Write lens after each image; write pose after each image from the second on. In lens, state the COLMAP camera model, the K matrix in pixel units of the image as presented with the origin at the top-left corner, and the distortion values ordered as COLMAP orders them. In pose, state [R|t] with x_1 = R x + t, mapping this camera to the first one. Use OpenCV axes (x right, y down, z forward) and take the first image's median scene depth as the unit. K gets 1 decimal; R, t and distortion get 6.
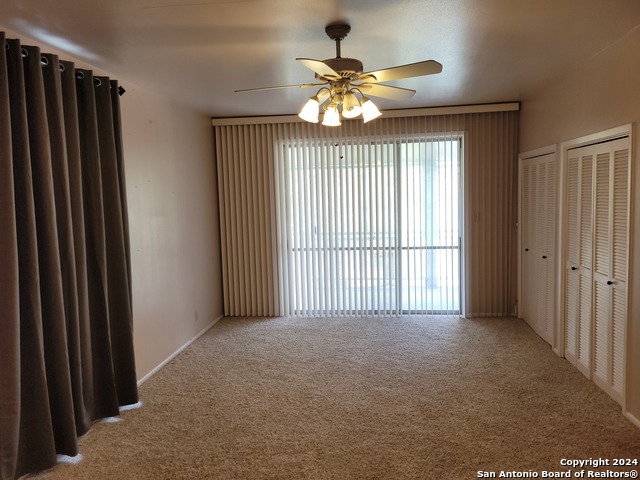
lens RADIAL K [[481.2, 0, 319.3], [0, 481.2, 238.7], [0, 0, 1]] dist [0.047745, -0.041539]
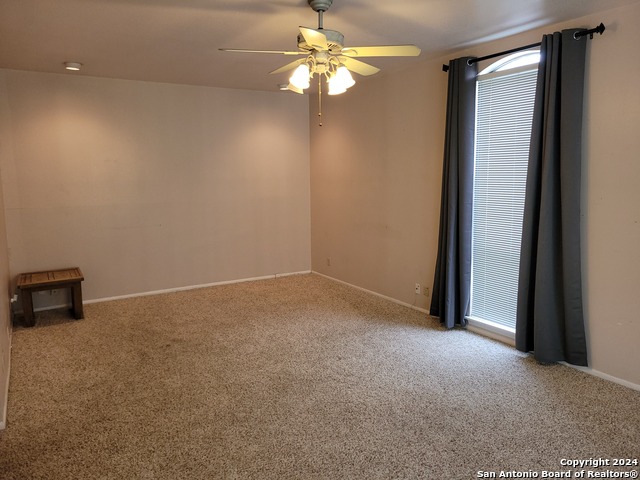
lens RADIAL K [[481.2, 0, 313.8], [0, 481.2, 236.0], [0, 0, 1]] dist [0.047745, -0.041539]
pose [[-0.792839, 0.129752, -0.595458, 0.447597], [-0.016336, 0.972197, 0.233595, -0.114466], [0.609212, 0.194931, -0.768676, 1.153256]]
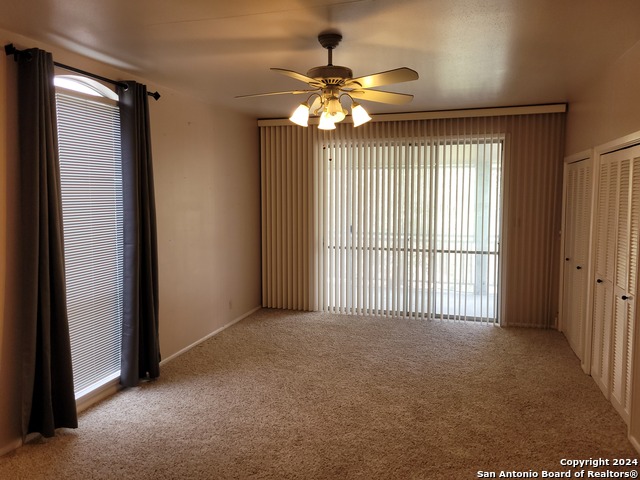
lens RADIAL K [[481.2, 0, 317.5], [0, 481.2, 234.3], [0, 0, 1]] dist [0.047745, -0.041539]
pose [[0.984570, 0.044065, -0.169354, 0.125476], [-0.045156, 0.998977, -0.002596, -0.001653], [0.169066, 0.010204, 0.985552, -0.021786]]
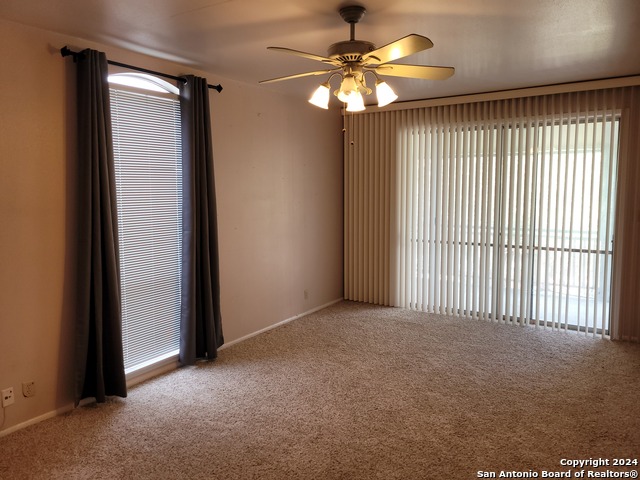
lens RADIAL K [[481.2, 0, 314.6], [0, 481.2, 233.8], [0, 0, 1]] dist [0.047745, -0.041539]
pose [[0.896558, 0.069335, -0.437466, 0.257226], [-0.064339, 0.997583, 0.026251, -0.004309], [0.438228, 0.004611, 0.898852, 0.056267]]
